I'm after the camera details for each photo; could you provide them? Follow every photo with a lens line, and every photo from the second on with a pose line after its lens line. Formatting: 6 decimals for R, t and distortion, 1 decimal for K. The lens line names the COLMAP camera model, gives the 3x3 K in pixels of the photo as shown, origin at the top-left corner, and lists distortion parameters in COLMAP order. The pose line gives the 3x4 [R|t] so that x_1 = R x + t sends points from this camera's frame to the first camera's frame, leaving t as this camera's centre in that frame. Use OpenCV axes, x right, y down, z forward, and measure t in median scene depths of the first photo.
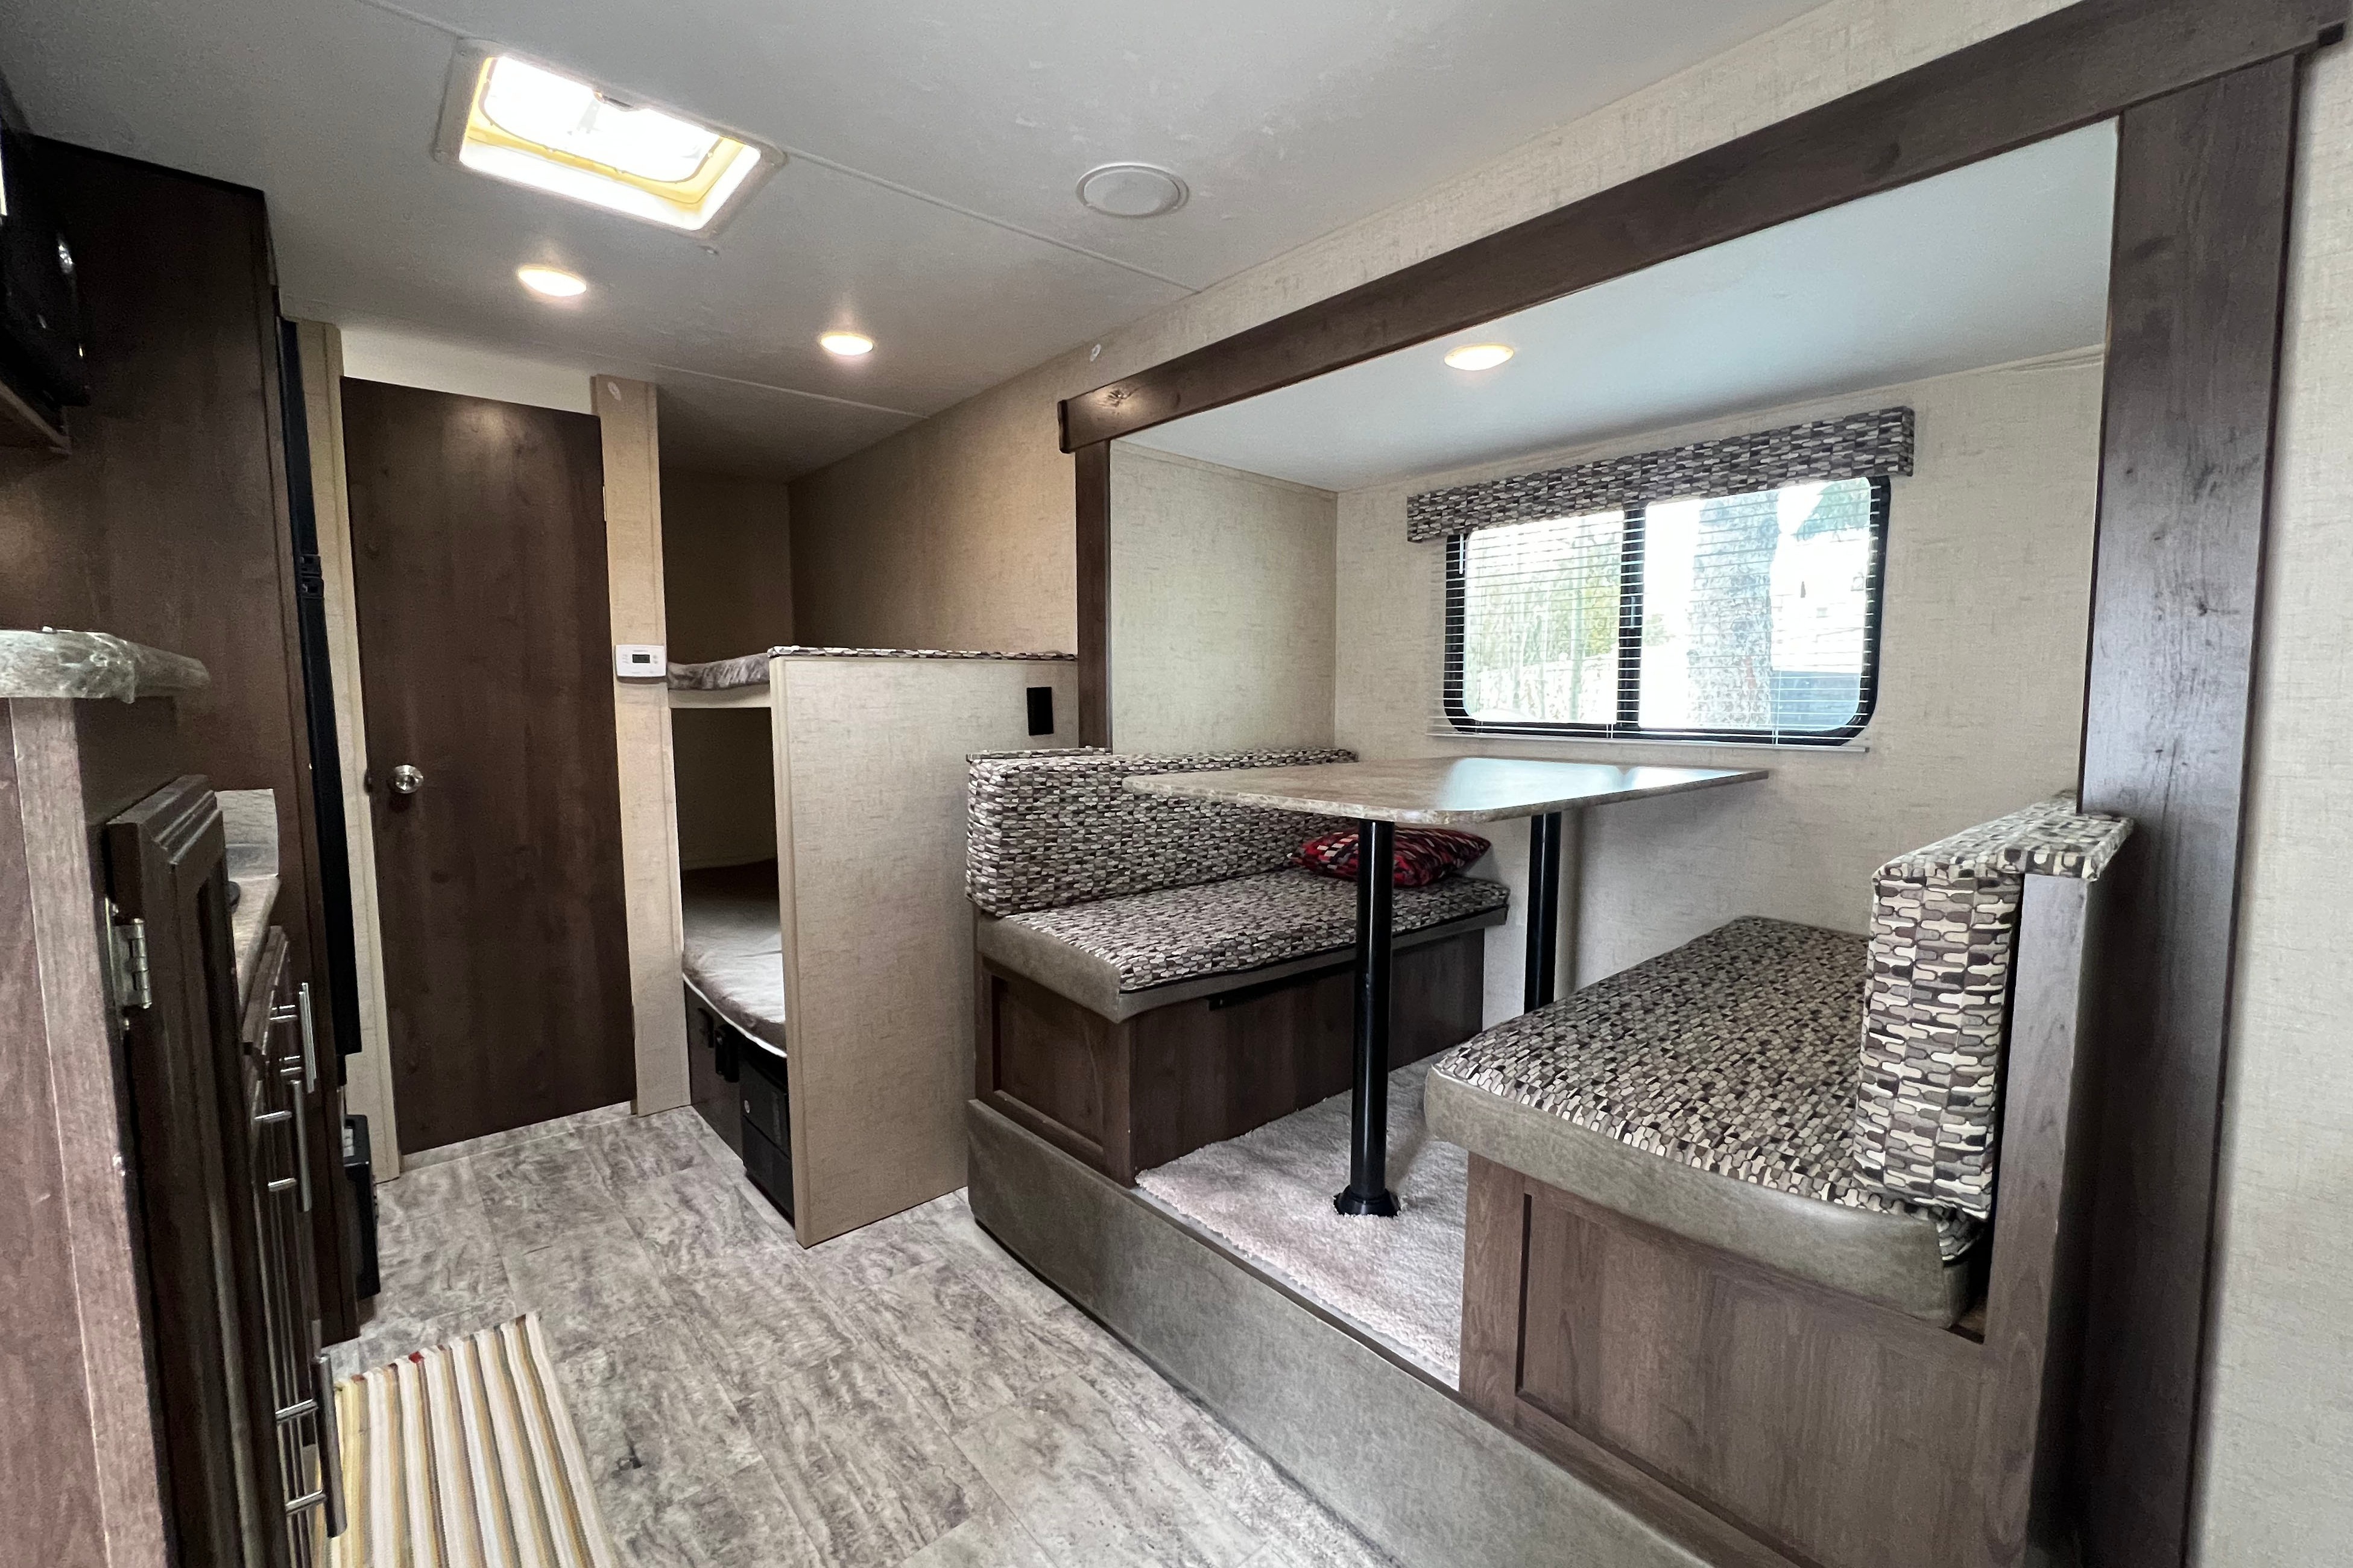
lens RADIAL K [[941.2, 0, 1187.8], [0, 941.2, 782.5], [0, 0, 1]] dist [-0.000655, -0.000264]
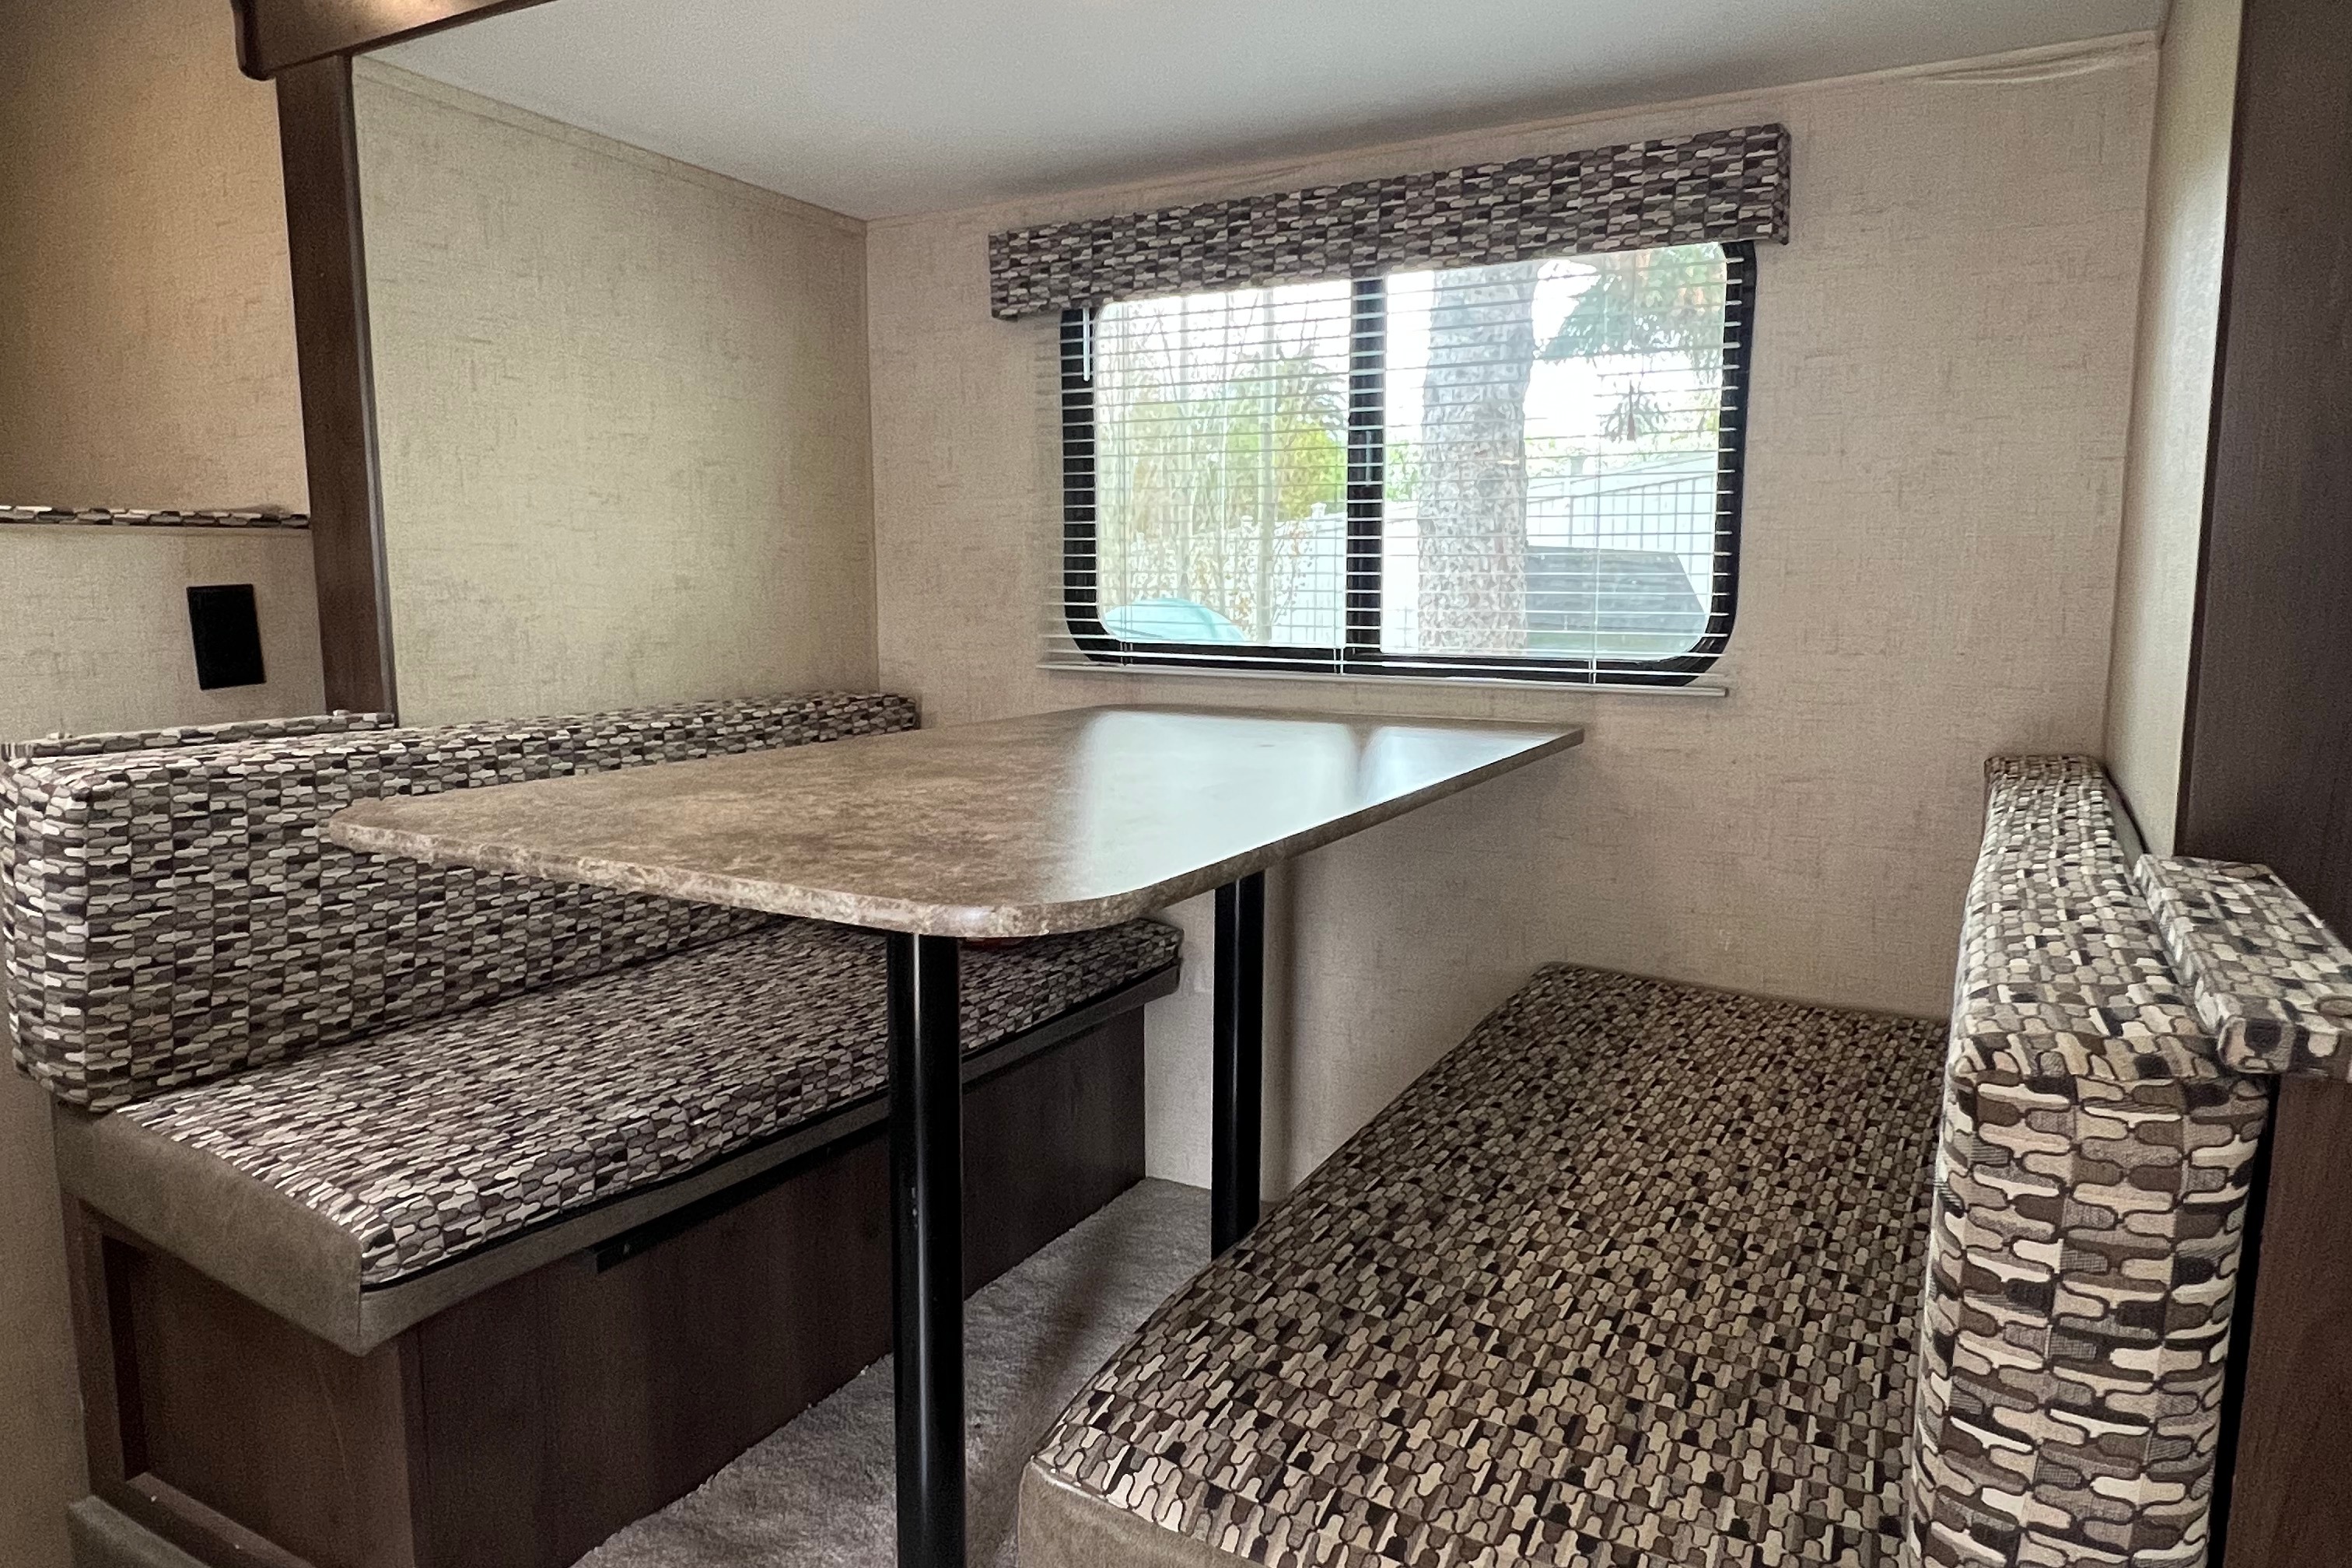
lens RADIAL K [[1441.7, 0, 1159.5], [0, 1441.7, 785.0], [0, 0, 1]] dist [0.001862, -0.003407]
pose [[0.949969, -0.043193, 0.309344, 0.072274], [0.027184, 0.998068, 0.055877, -0.036204], [-0.311160, -0.044672, 0.949307, 0.207840]]
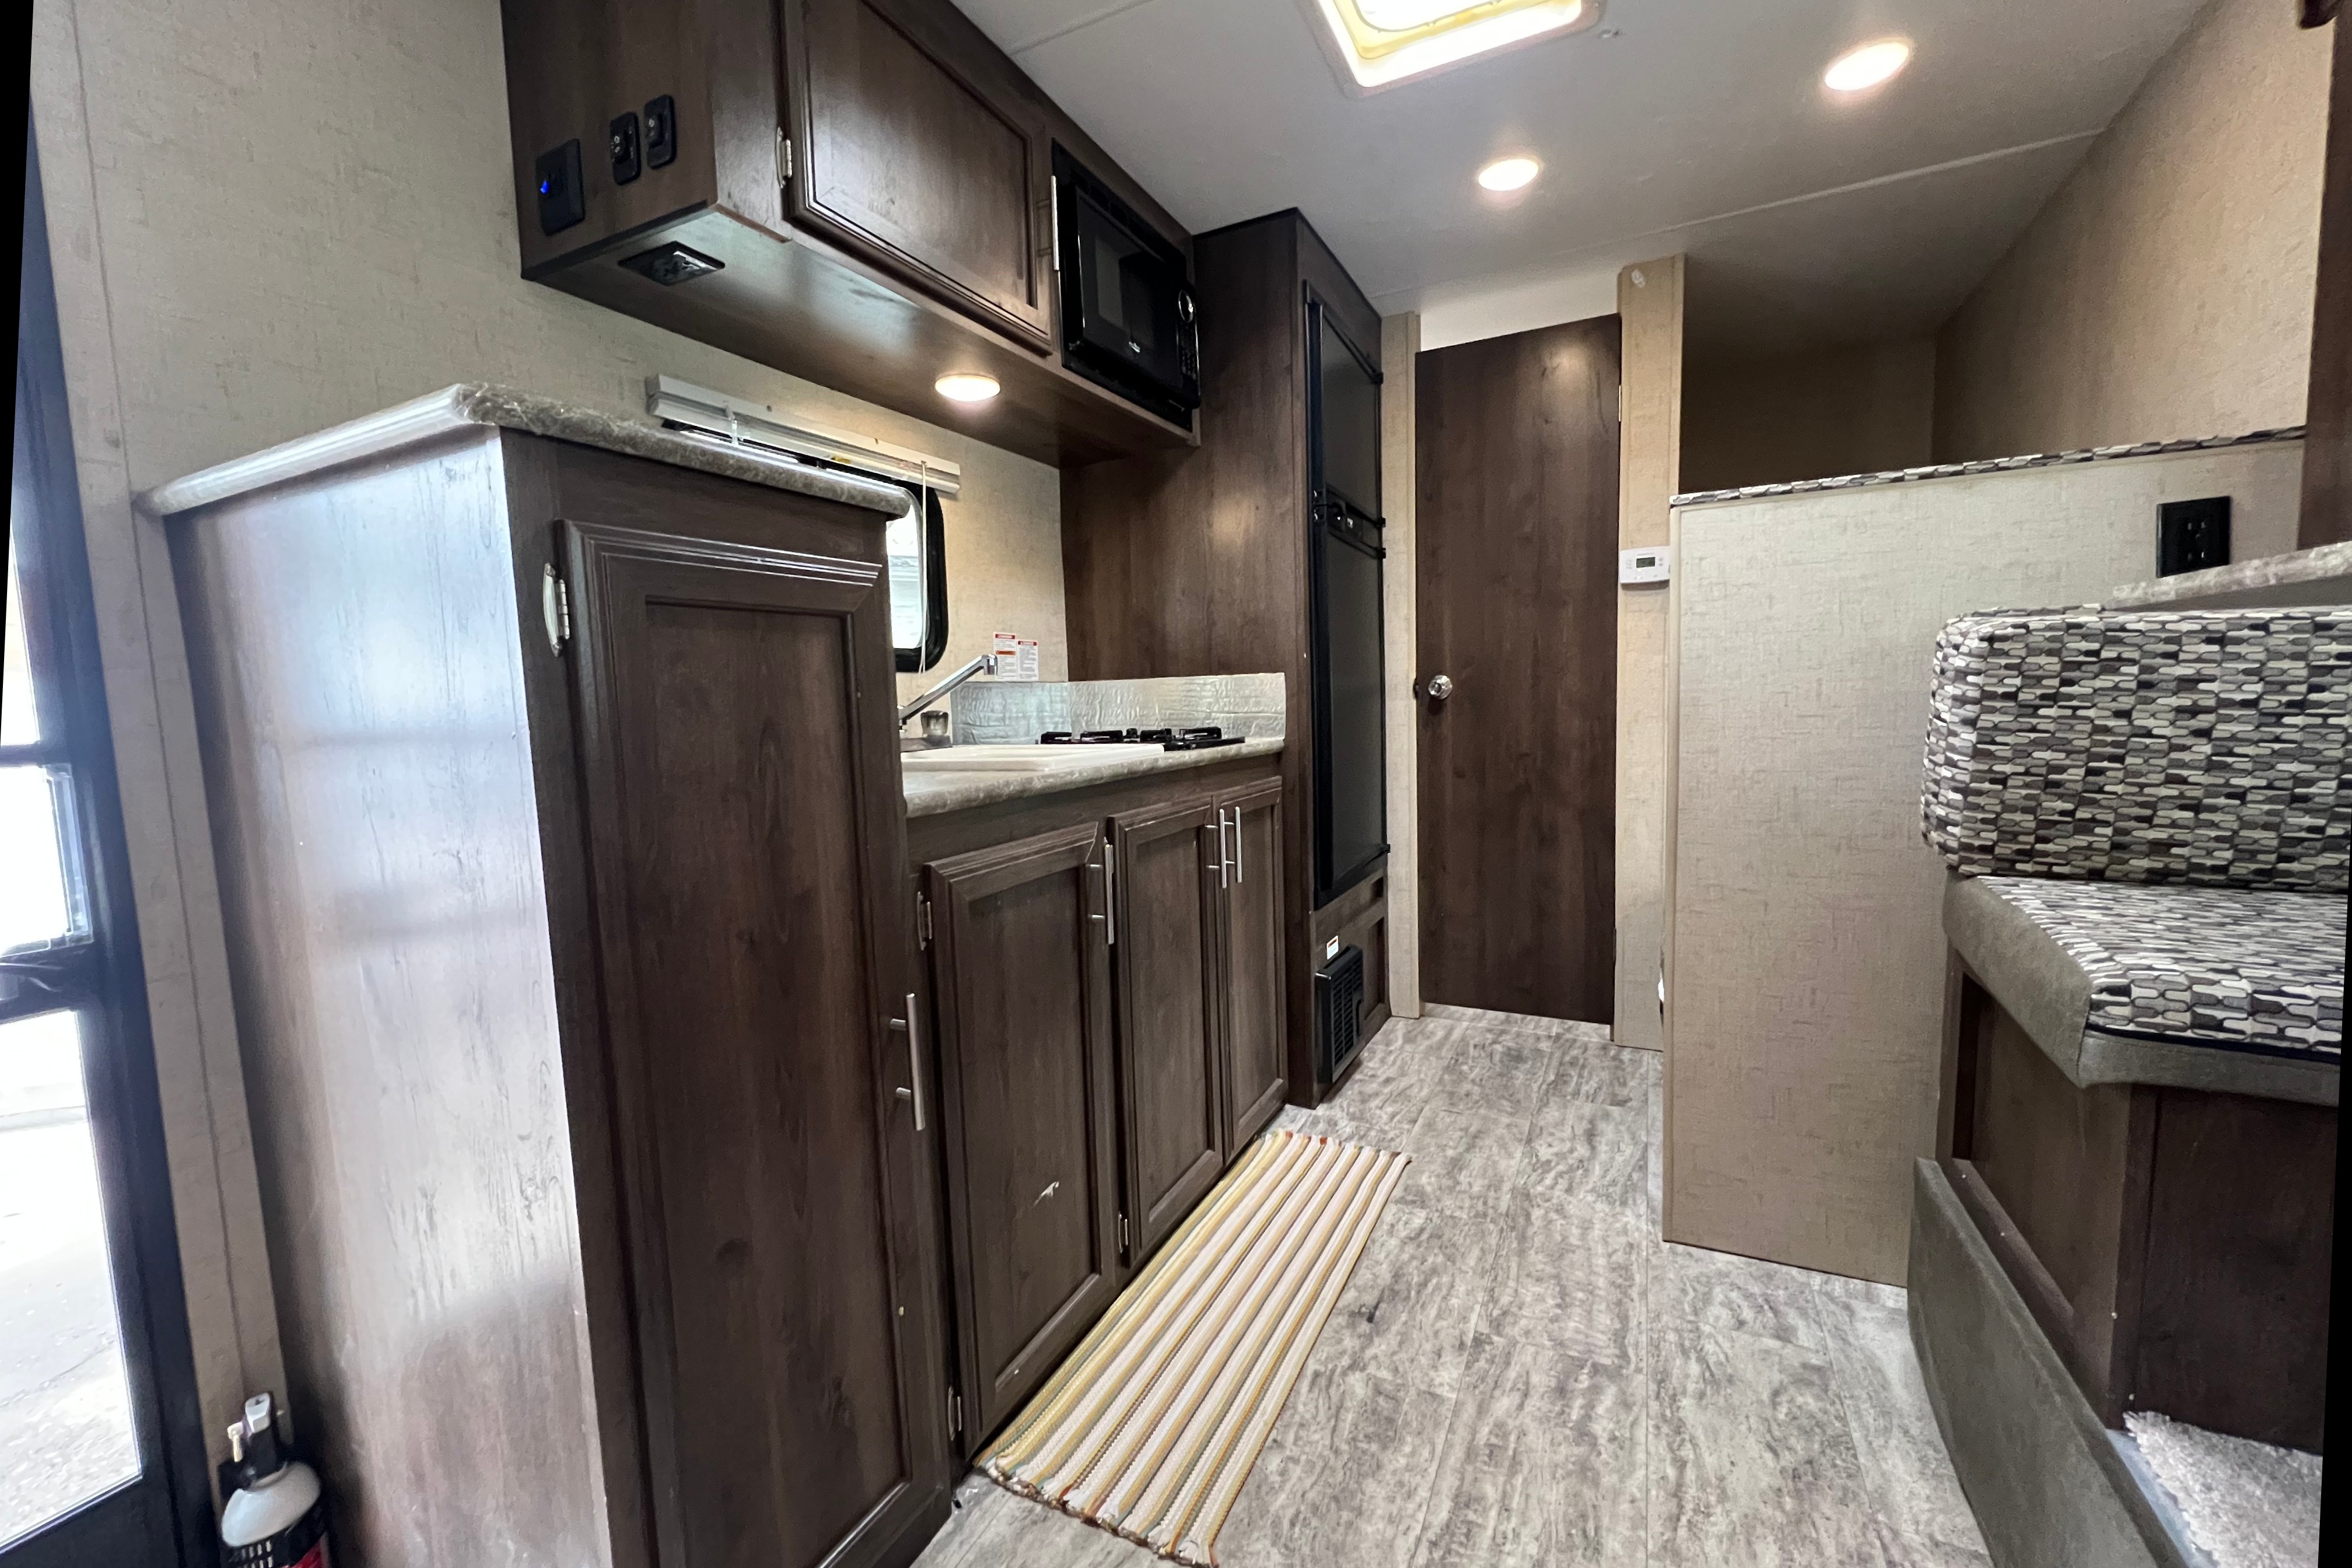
lens RADIAL K [[940.9, 0, 1187.3], [0, 940.9, 782.5], [0, 0, 1]] dist [-0.000655, -0.000264]
pose [[0.378865, 0.072535, -0.922605, 0.167974], [-0.050795, 0.997051, 0.057529, 0.075068], [0.924057, 0.025068, 0.381432, 0.305992]]
